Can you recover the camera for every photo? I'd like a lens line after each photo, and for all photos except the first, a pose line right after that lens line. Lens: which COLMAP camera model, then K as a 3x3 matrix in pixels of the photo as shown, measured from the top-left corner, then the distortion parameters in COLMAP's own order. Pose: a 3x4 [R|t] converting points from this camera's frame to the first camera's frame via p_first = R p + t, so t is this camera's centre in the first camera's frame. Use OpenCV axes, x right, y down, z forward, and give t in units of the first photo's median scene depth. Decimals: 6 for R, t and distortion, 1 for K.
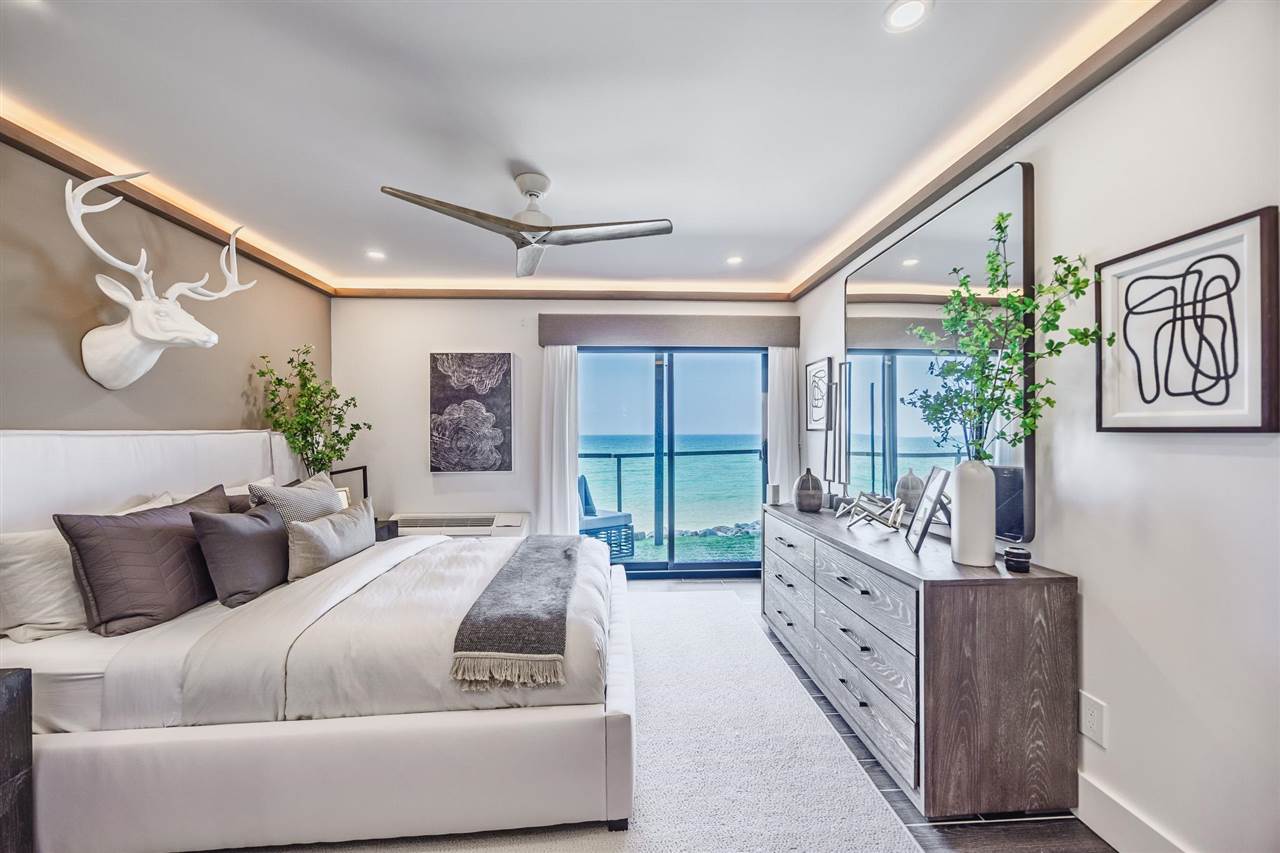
lens RADIAL K [[488.8, 0, 641.5], [0, 488.8, 431.1], [0, 0, 1]] dist [-0.002456, -0.000248]
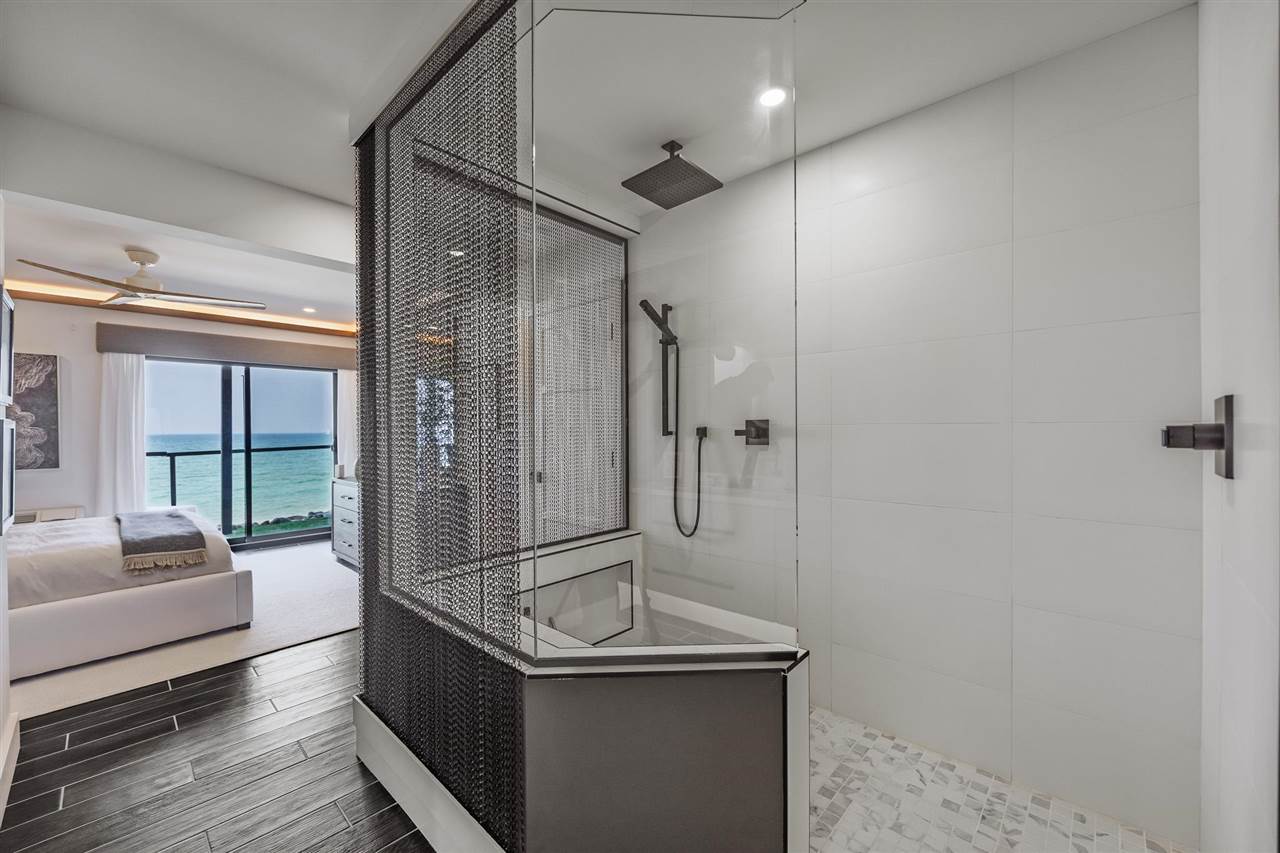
lens RADIAL K [[488.8, 0, 641.5], [0, 488.8, 431.1], [0, 0, 1]] dist [-0.002456, -0.000248]
pose [[0.703119, -0.000926, 0.711071, -0.143861], [-0.000456, 0.999998, 0.001753, -0.000489], [-0.711072, -0.001557, 0.703118, -0.695161]]
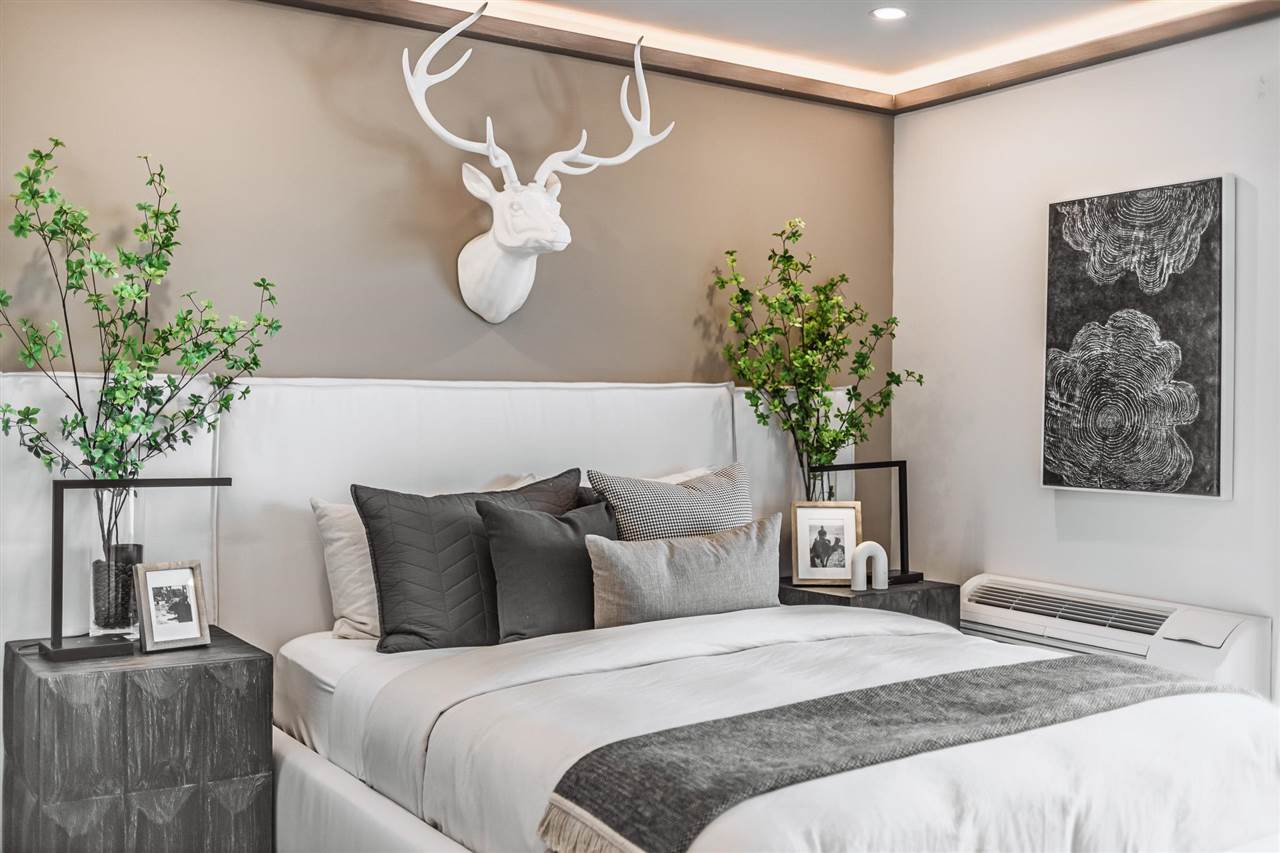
lens RADIAL K [[1240.4, 0, 640.8], [0, 1240.4, 400.5], [0, 0, 1]] dist [-0.029478, -0.013835]
pose [[0.511755, 0.009176, -0.859082, 0.341507], [-0.009275, 0.999944, 0.005156, 0.009162], [0.859081, 0.005330, 0.511811, 0.166062]]
